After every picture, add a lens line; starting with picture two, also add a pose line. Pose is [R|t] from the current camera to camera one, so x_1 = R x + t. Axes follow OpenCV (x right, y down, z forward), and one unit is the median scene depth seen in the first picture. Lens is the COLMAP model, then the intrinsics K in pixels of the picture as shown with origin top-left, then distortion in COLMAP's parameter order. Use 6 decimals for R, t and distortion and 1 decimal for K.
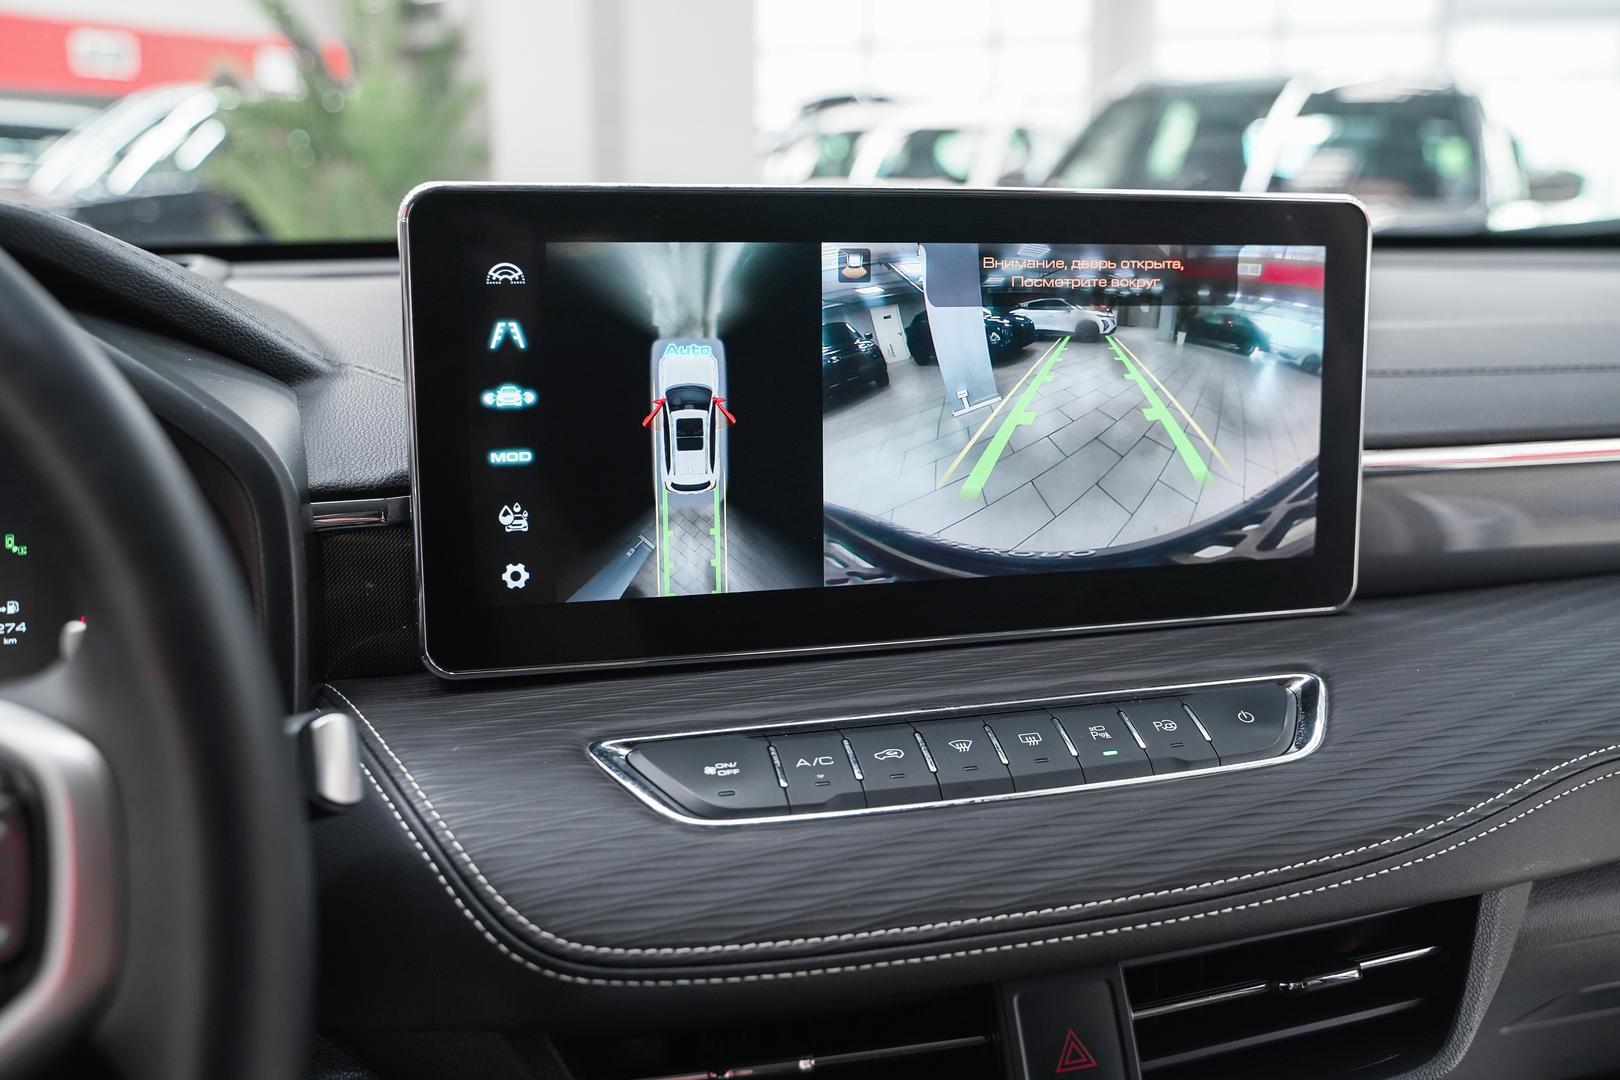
lens RADIAL K [[1503.2, 0, 823.3], [0, 1503.2, 530.7], [0, 0, 1]] dist [-0.053236, 0.000000]
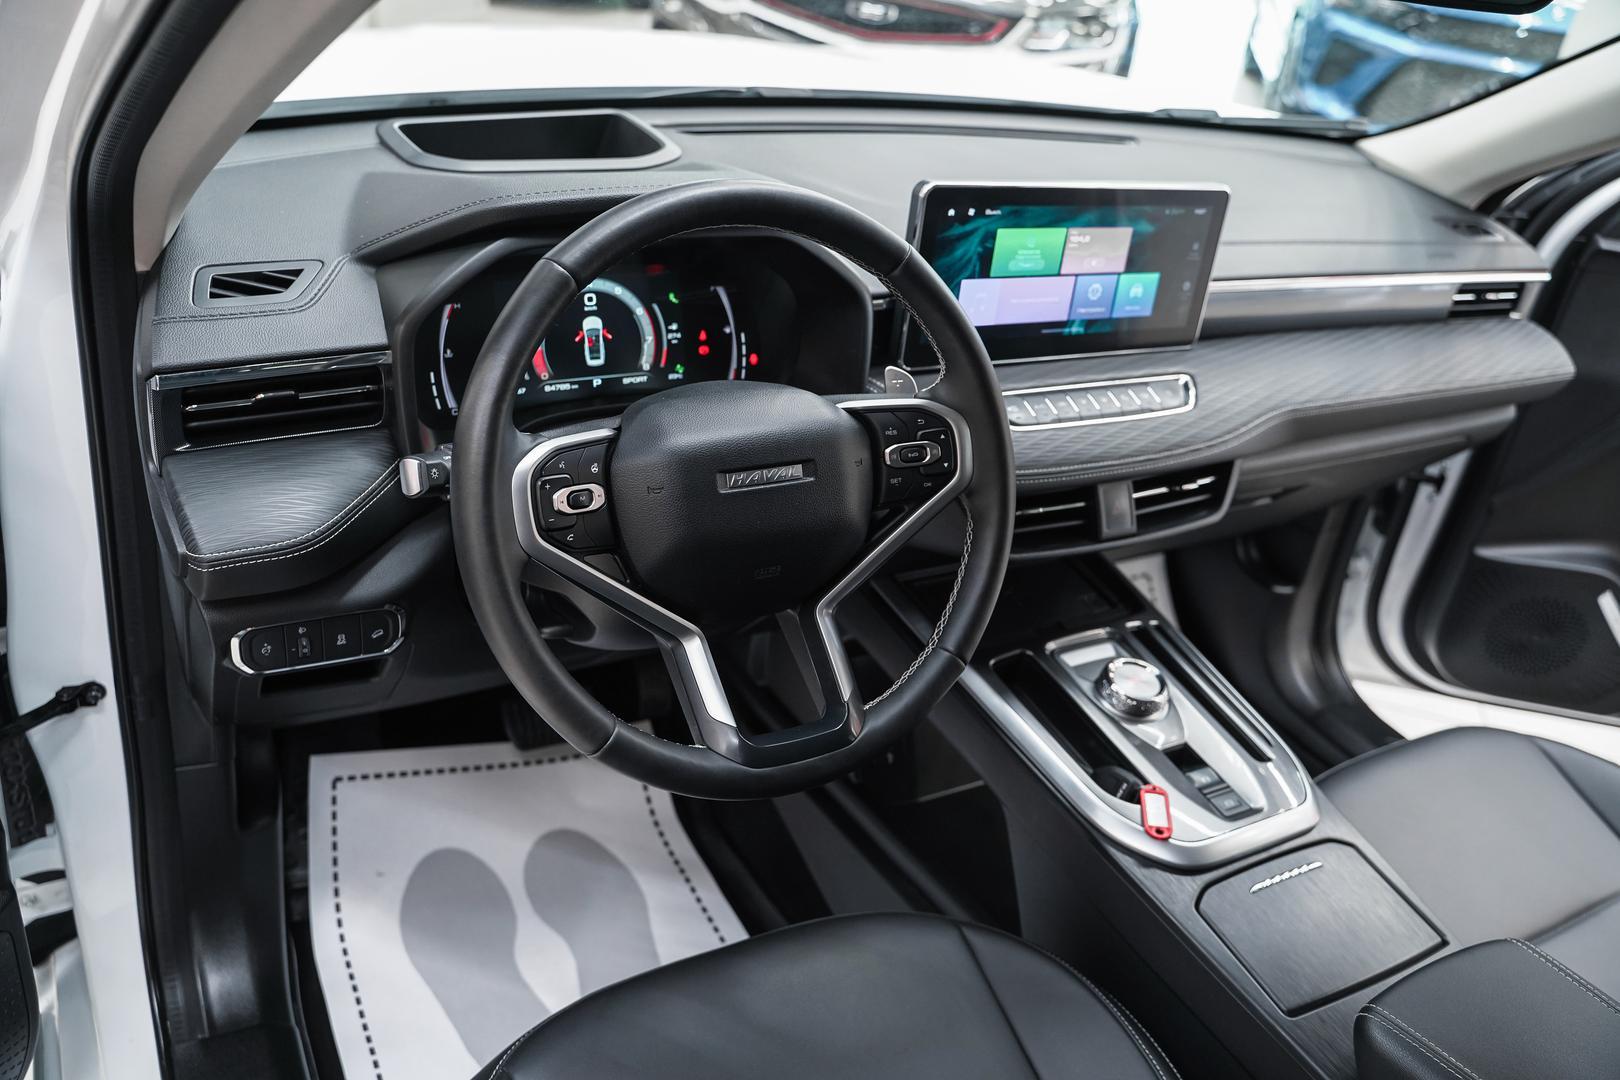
lens RADIAL K [[1309.1, 0, 807.9], [0, 1309.1, 540.8], [0, 0, 1]] dist [-0.111225, 0.079099]
pose [[0.963118, -0.005926, 0.269013, -1.071803], [-0.077905, 0.950797, 0.299861, -0.300378], [-0.257554, -0.309759, 0.915268, -1.174510]]
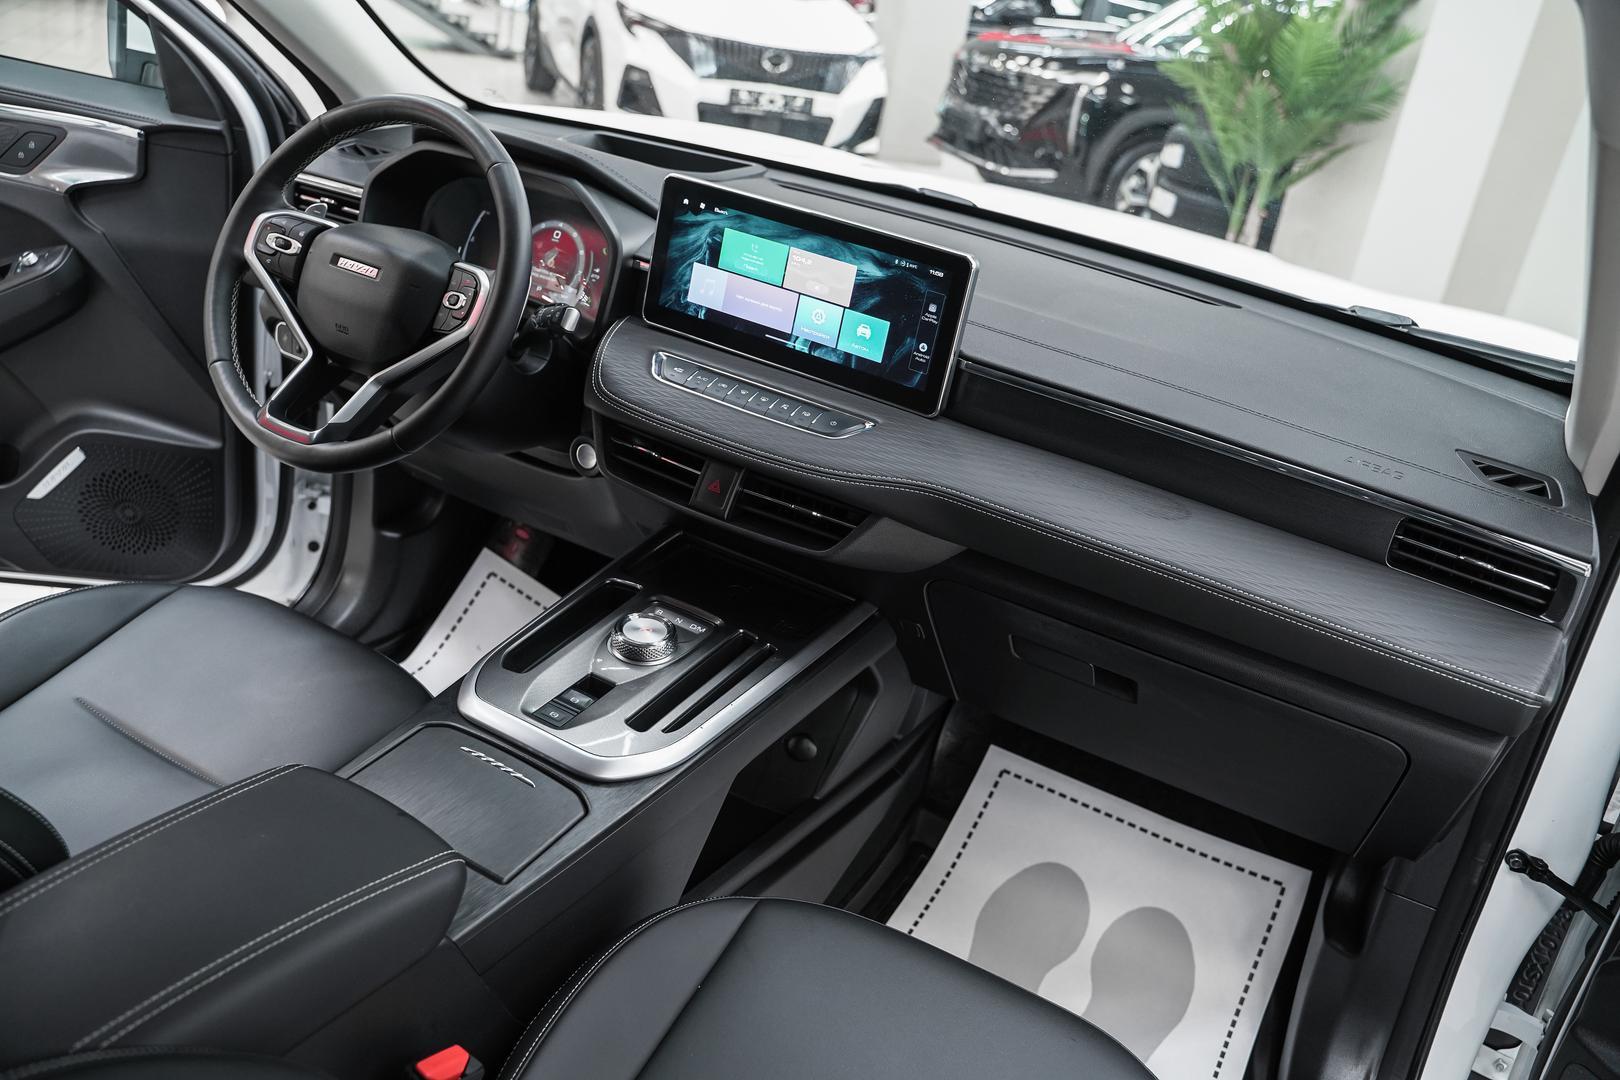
lens RADIAL K [[1309.1, 0, 806.7], [0, 1309.1, 534.5], [0, 0, 1]] dist [-0.111225, 0.079099]
pose [[0.709179, 0.393009, -0.585328, 1.926920], [-0.309364, 0.919490, 0.242553, -0.286600], [0.633529, 0.009066, 0.773666, -1.019504]]
